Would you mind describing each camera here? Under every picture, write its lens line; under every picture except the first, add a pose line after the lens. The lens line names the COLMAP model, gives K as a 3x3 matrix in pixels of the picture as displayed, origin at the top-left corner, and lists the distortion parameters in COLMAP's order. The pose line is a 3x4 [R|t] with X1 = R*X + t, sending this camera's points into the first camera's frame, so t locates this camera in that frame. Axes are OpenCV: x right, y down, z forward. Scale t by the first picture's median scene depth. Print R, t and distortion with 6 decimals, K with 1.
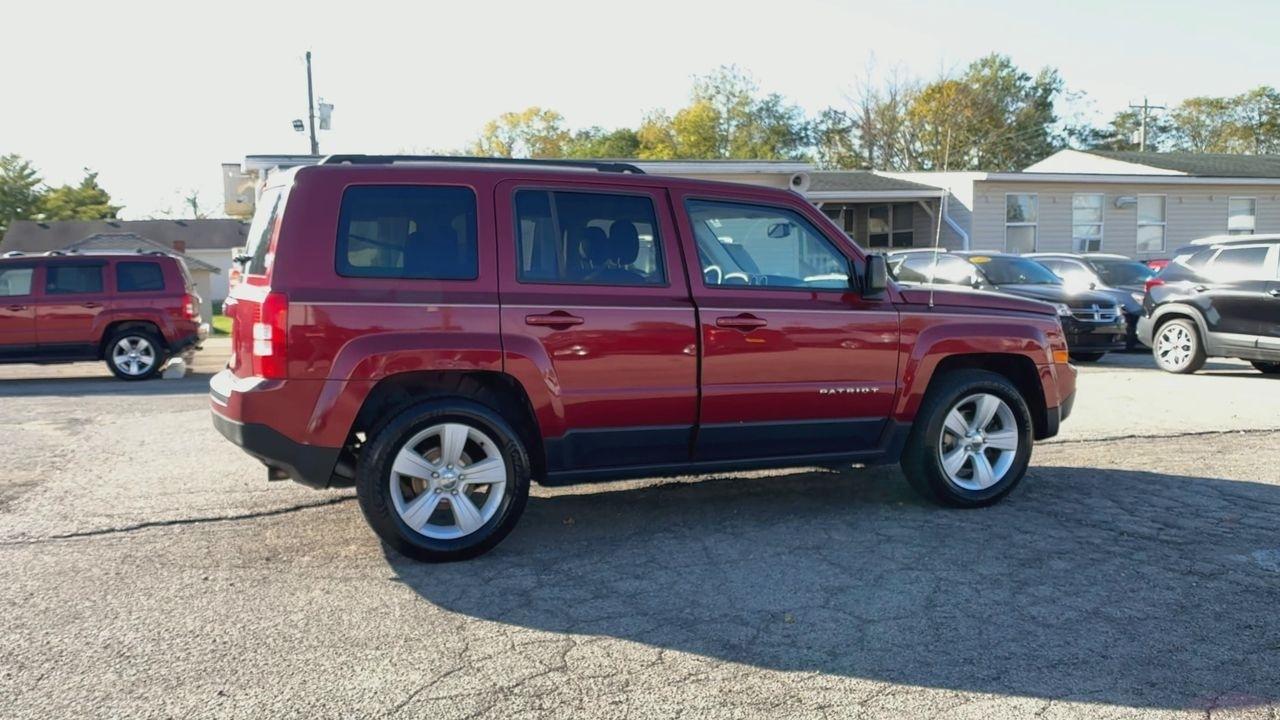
lens RADIAL K [[1125.4, 0, 645.2], [0, 1125.4, 371.7], [0, 0, 1]] dist [0.030402, -0.053541]
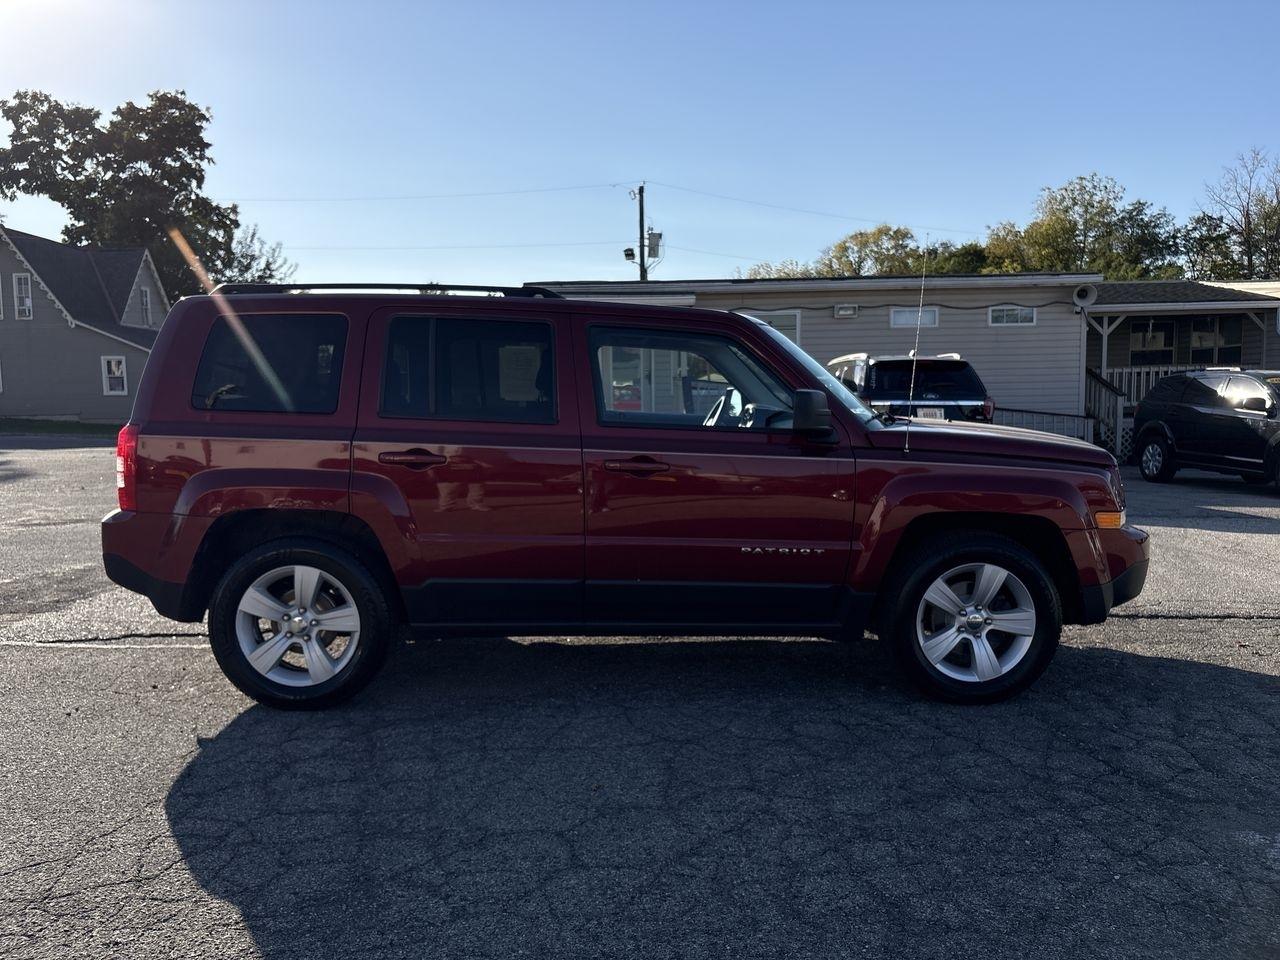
lens RADIAL K [[1036.9, 0, 650.8], [0, 1036.9, 467.2], [0, 0, 1]] dist [0.032183, -0.048984]
pose [[0.938867, 0.035126, -0.342483, 0.339526], [-0.037575, 0.999294, -0.000516, -0.039783], [0.342223, 0.013353, 0.939524, 0.236307]]
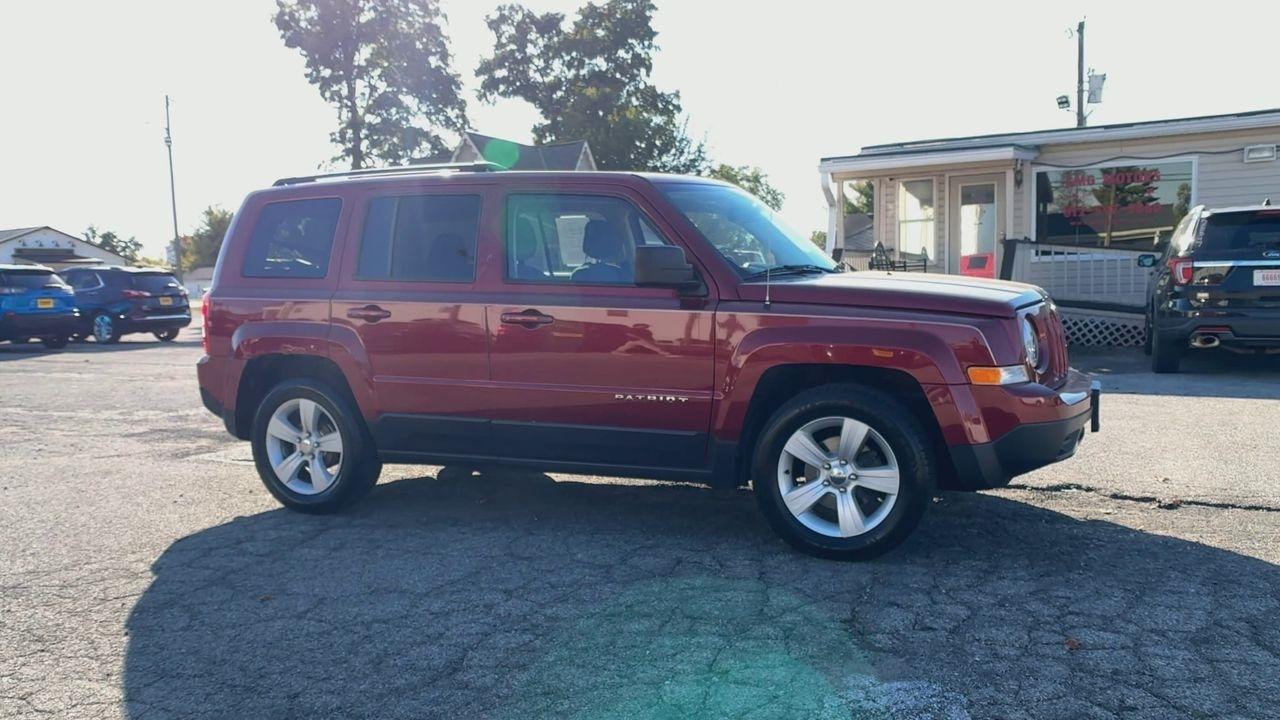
lens RADIAL K [[1125.4, 0, 628.4], [0, 1125.4, 386.2], [0, 0, 1]] dist [0.030402, -0.053541]
pose [[0.675286, 0.064063, -0.734769, 0.795405], [-0.042966, 0.997946, 0.047521, -0.032858], [0.736304, -0.000520, 0.676651, 0.373976]]
